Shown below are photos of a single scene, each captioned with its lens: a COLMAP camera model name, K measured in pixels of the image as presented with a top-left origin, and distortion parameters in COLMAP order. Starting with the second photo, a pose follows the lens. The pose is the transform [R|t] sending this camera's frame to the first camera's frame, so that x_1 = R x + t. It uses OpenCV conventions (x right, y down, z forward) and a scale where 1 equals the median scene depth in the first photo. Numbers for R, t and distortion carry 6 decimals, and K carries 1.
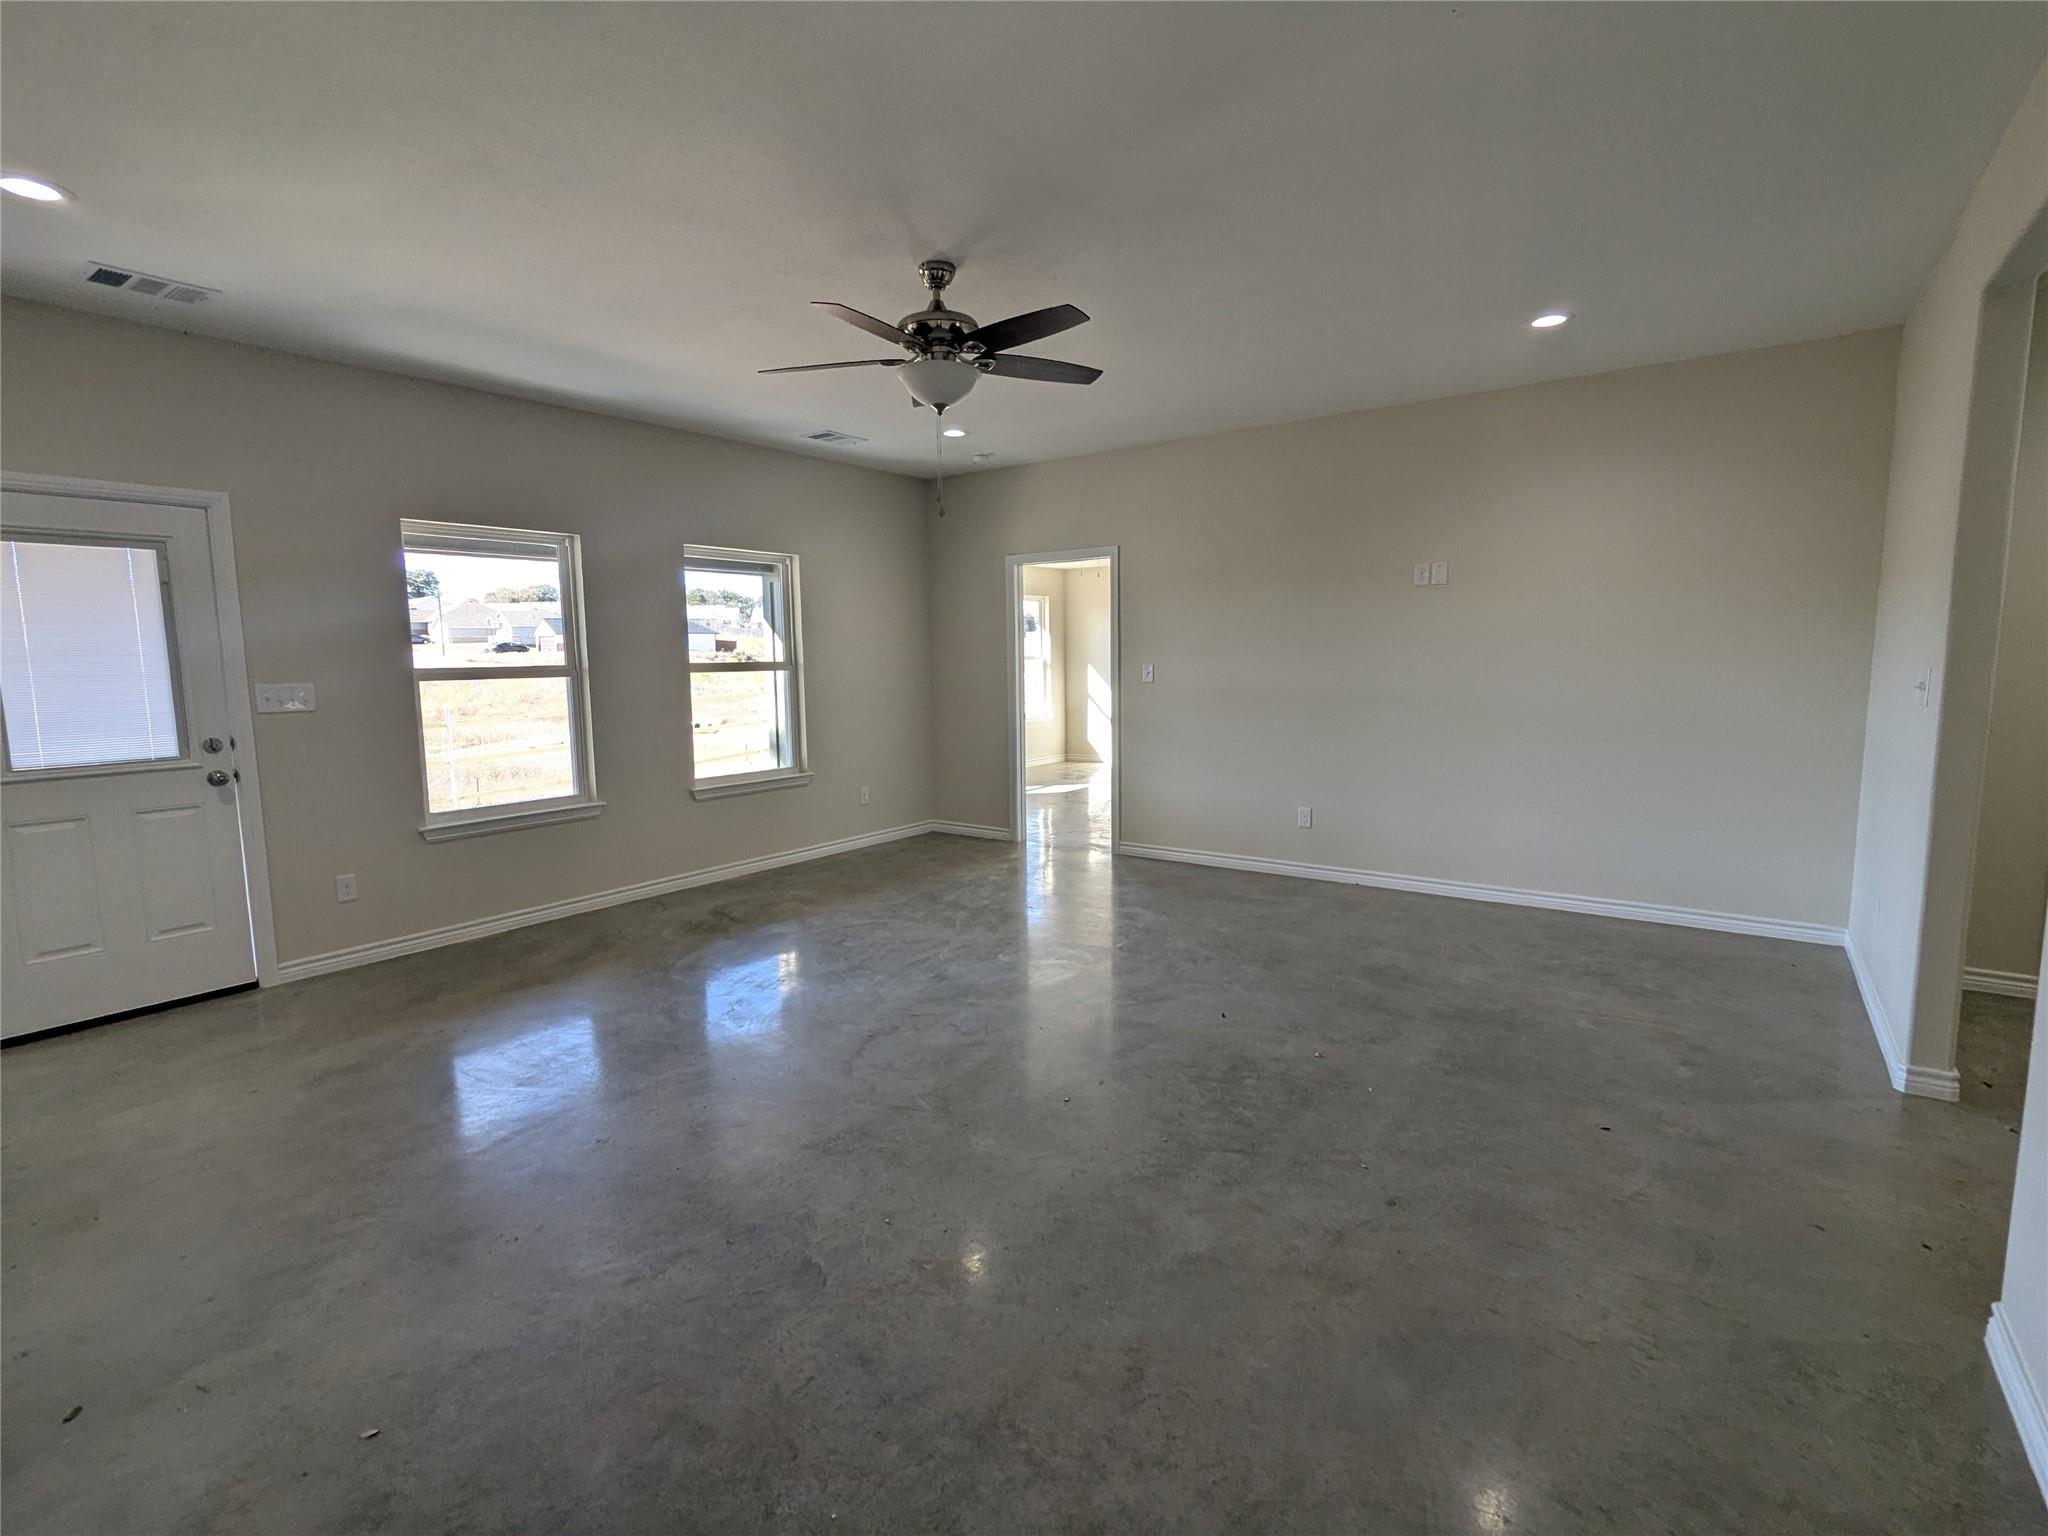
lens RADIAL K [[966.4, 0, 1028.2], [0, 966.4, 776.2], [0, 0, 1]] dist [-0.003480, 0.002685]
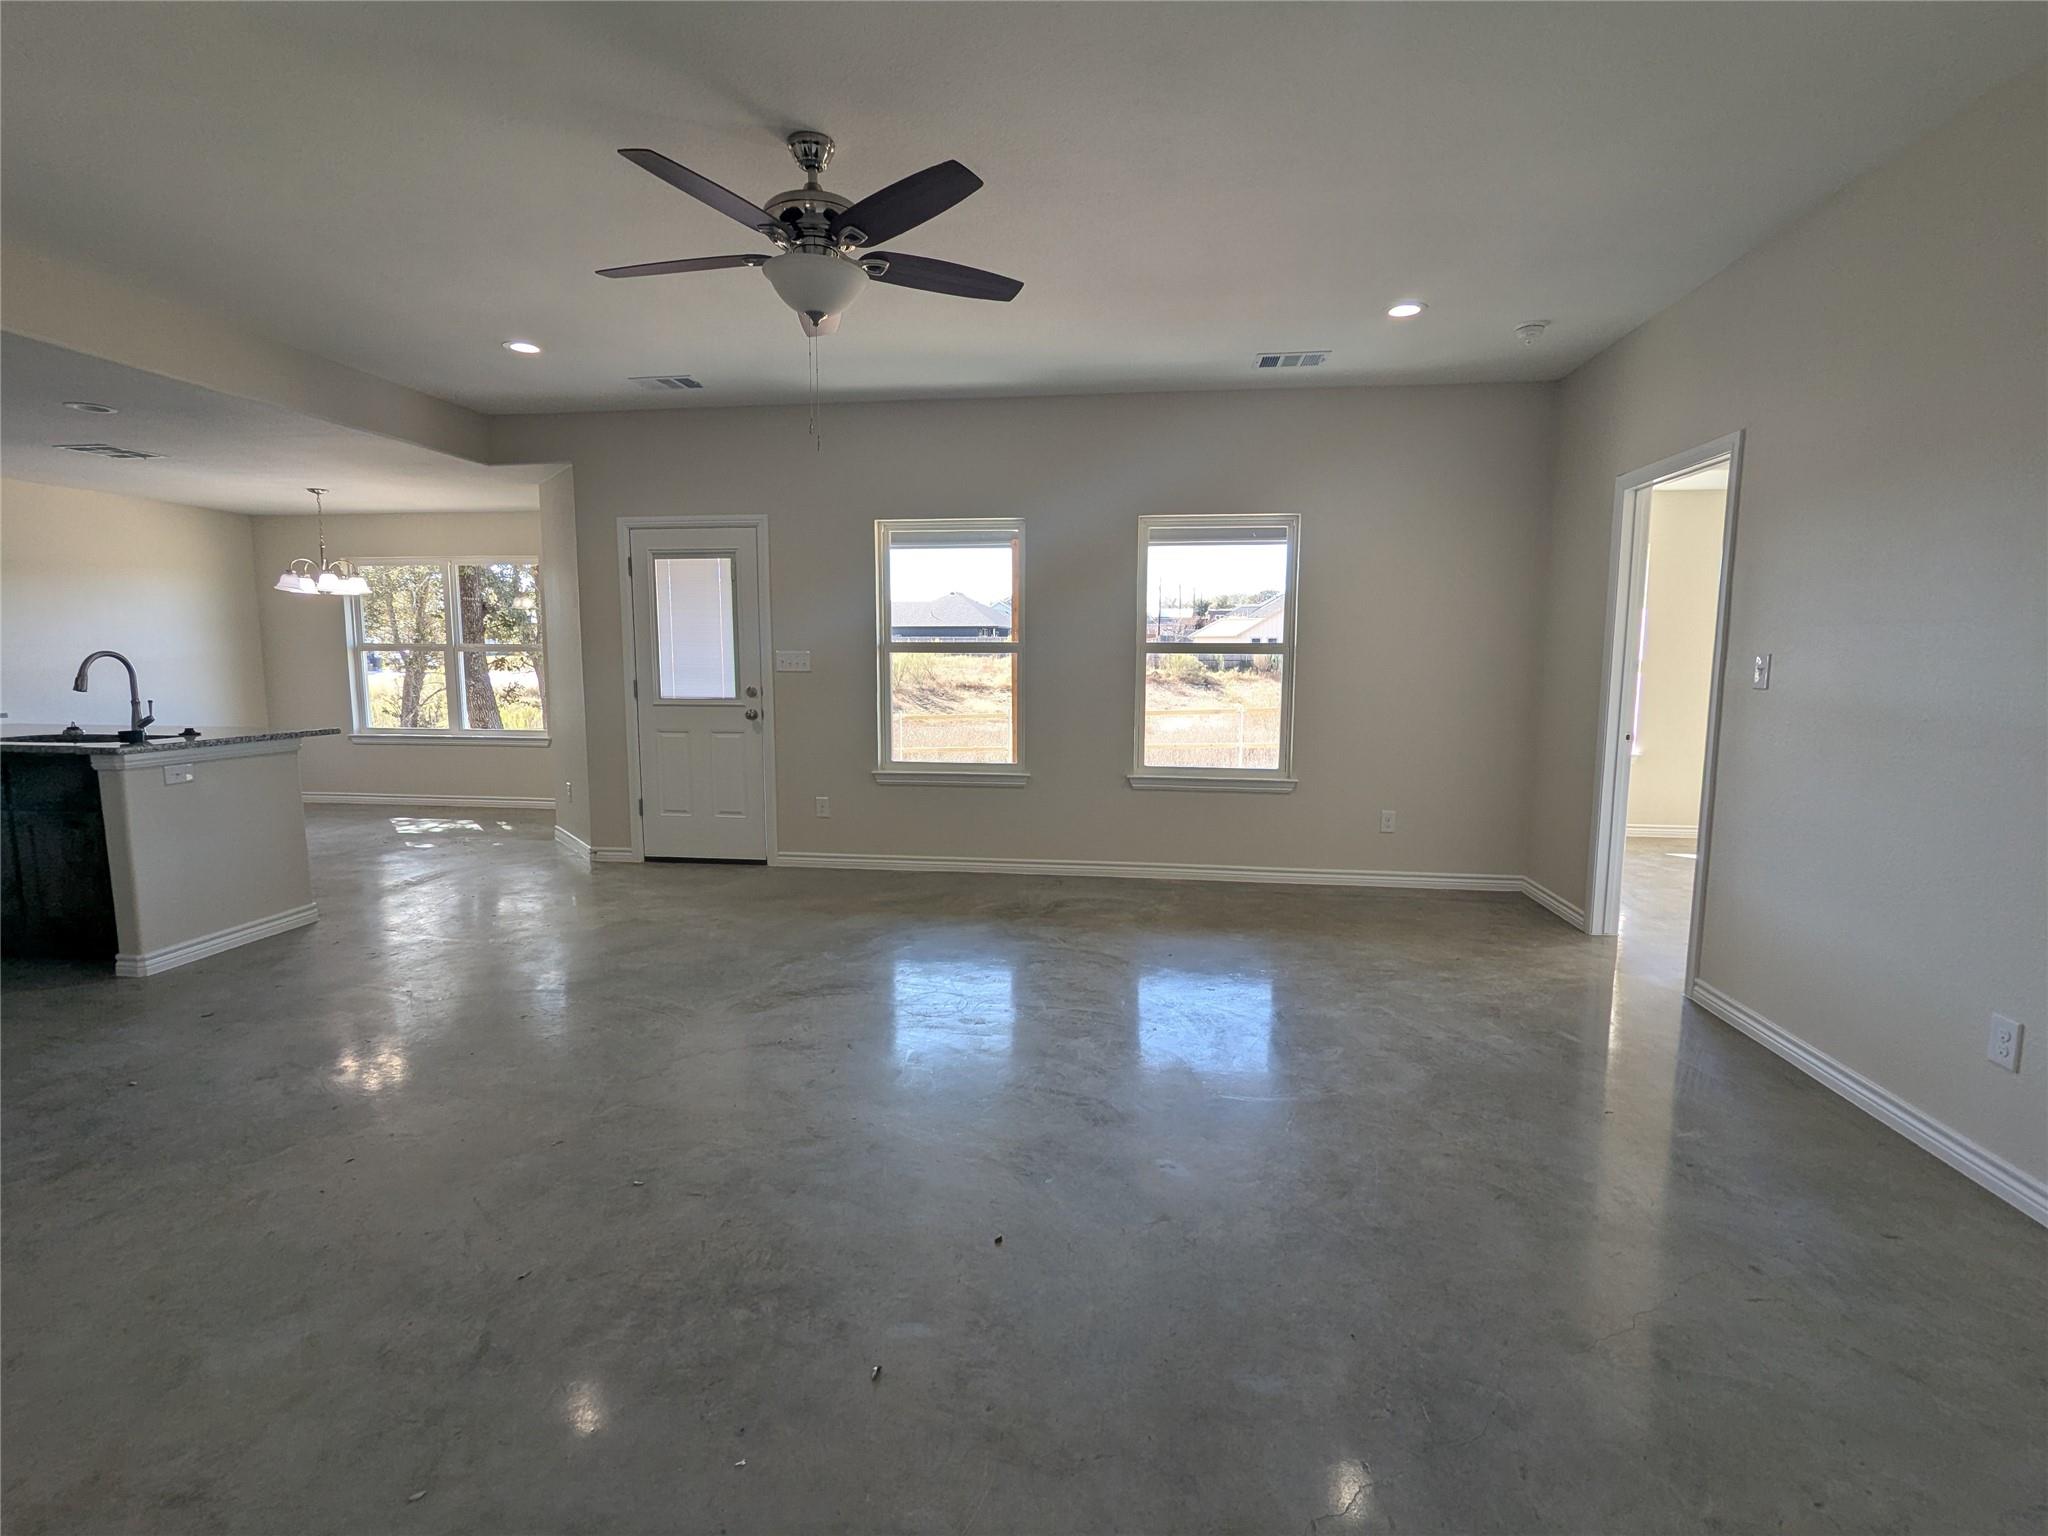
lens RADIAL K [[966.4, 0, 1030.5], [0, 966.4, 771.9], [0, 0, 1]] dist [-0.003480, 0.002685]
pose [[0.477428, 0.121797, -0.870188, 0.501388], [-0.125118, 0.989678, 0.069876, -0.052720], [0.869717, 0.075516, 0.487739, 0.525740]]
